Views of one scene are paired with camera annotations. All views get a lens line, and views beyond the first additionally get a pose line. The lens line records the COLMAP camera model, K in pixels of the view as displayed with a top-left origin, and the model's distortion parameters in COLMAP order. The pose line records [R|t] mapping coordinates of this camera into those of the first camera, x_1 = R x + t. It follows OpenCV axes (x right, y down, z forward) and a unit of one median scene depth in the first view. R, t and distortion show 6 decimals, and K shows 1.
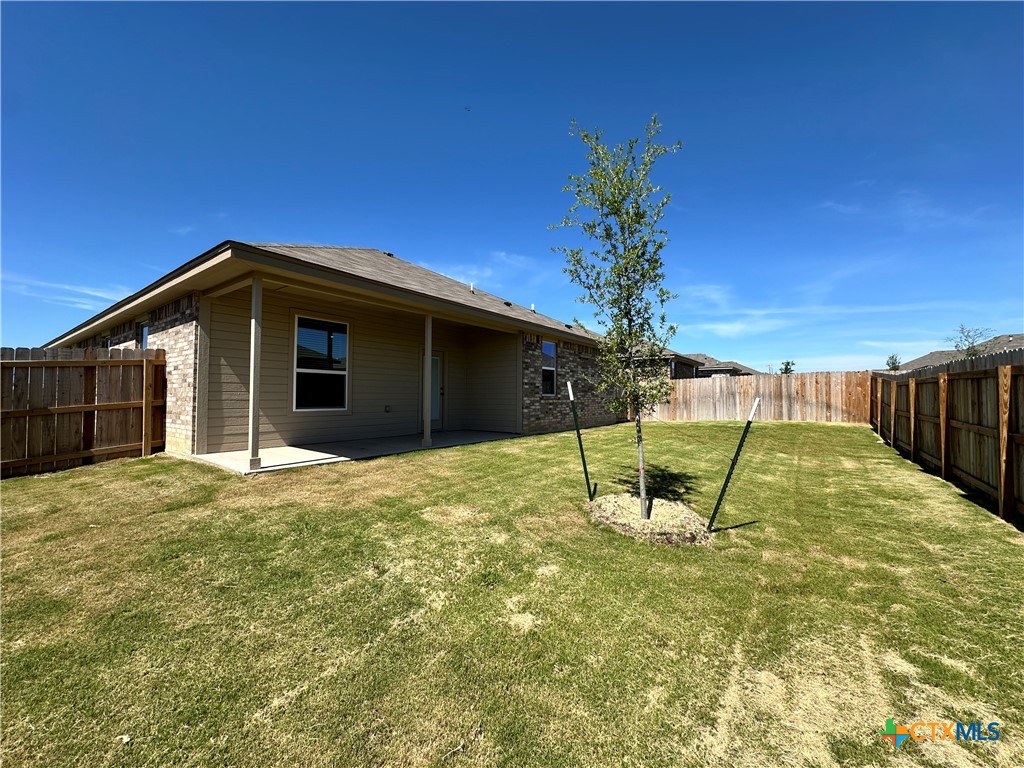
lens RADIAL K [[408.7, 0, 513.4], [0, 408.7, 385.4], [0, 0, 1]] dist [-0.004672, 0.000684]
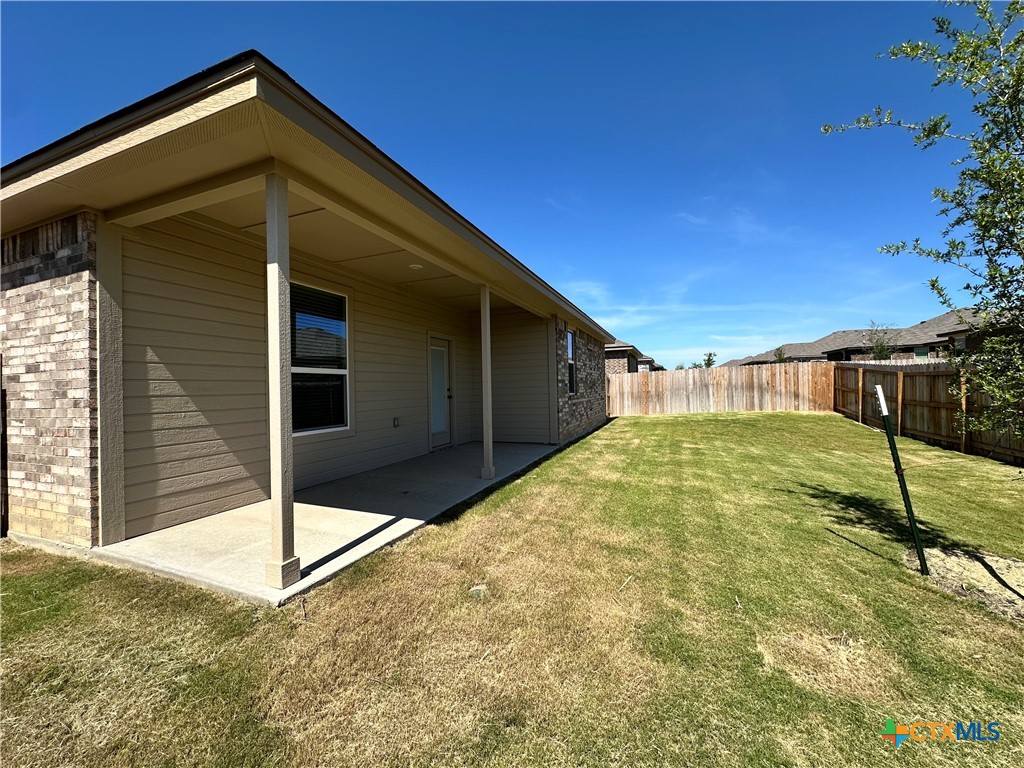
lens RADIAL K [[408.7, 0, 511.2], [0, 408.7, 385.3], [0, 0, 1]] dist [-0.004672, 0.000684]
pose [[0.968281, -0.022770, 0.248826, -0.390155], [0.017892, 0.999601, 0.021852, -0.023036], [-0.249224, -0.016707, 0.968302, 0.378942]]
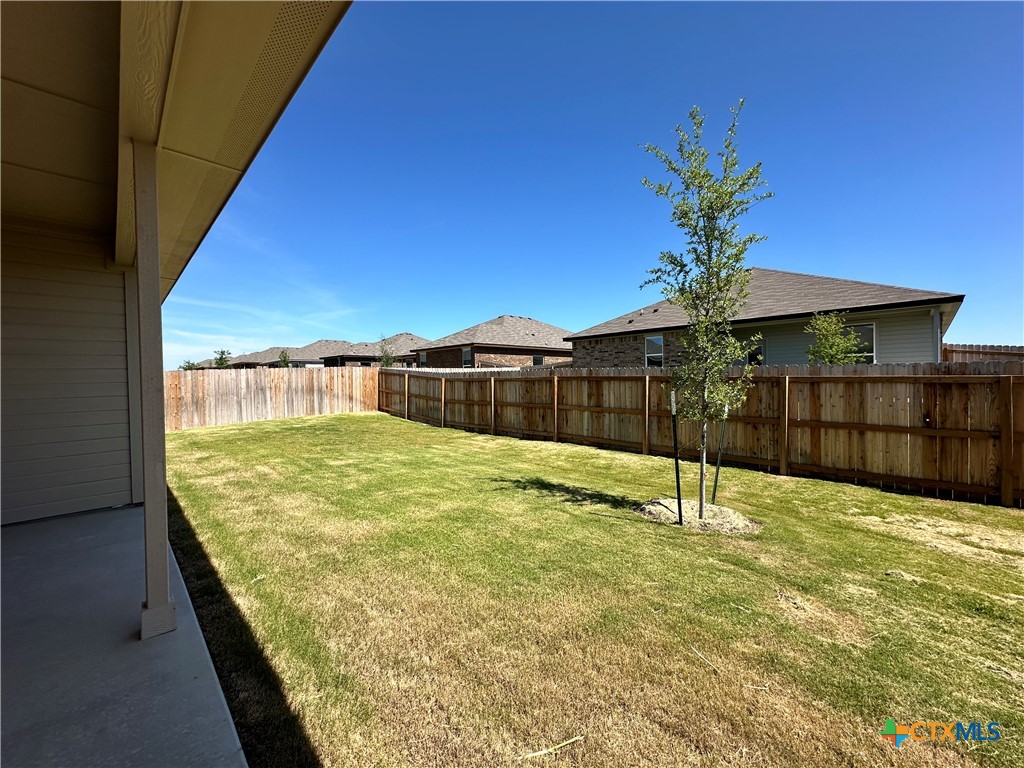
lens RADIAL K [[408.7, 0, 514.1], [0, 408.7, 384.9], [0, 0, 1]] dist [-0.004672, 0.000684]
pose [[0.161304, -0.019745, 0.986707, -0.499847], [-0.008758, 0.999732, 0.021438, -0.025039], [-0.986866, -0.012099, 0.161087, 0.828222]]
